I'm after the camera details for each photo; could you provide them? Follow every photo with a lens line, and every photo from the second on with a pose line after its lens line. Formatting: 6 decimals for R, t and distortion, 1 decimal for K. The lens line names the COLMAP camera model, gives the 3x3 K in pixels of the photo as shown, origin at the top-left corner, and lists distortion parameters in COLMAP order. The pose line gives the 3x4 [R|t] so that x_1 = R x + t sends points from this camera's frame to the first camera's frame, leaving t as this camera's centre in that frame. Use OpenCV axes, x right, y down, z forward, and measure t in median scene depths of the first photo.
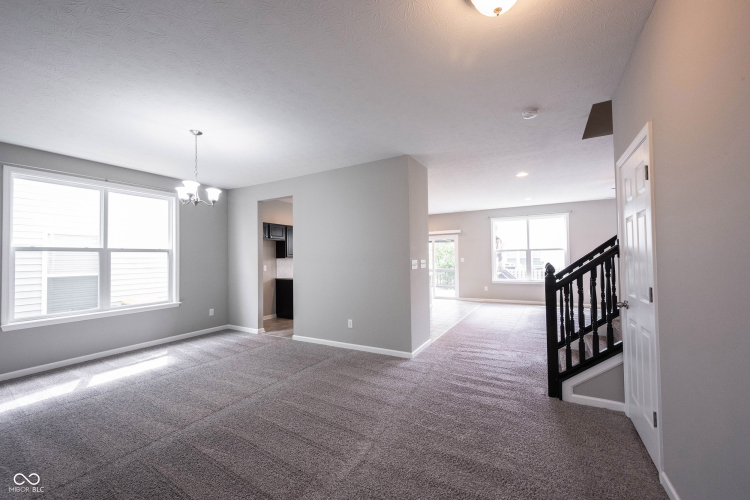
lens RADIAL K [[296.4, 0, 369.5], [0, 296.4, 259.2], [0, 0, 1]] dist [0.000597, 0.000135]
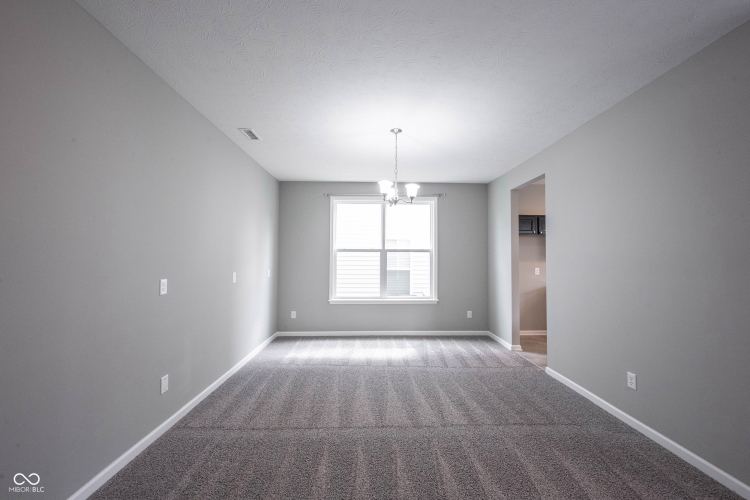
lens RADIAL K [[294.8, 0, 375.0], [0, 294.8, 250.0], [0, 0, 1]] dist [0.001709, 0.000209]
pose [[0.532604, -0.009732, -0.846309, 0.148822], [-0.015751, 0.999647, -0.021408, -0.005333], [0.846218, 0.024732, 0.532263, 0.298706]]
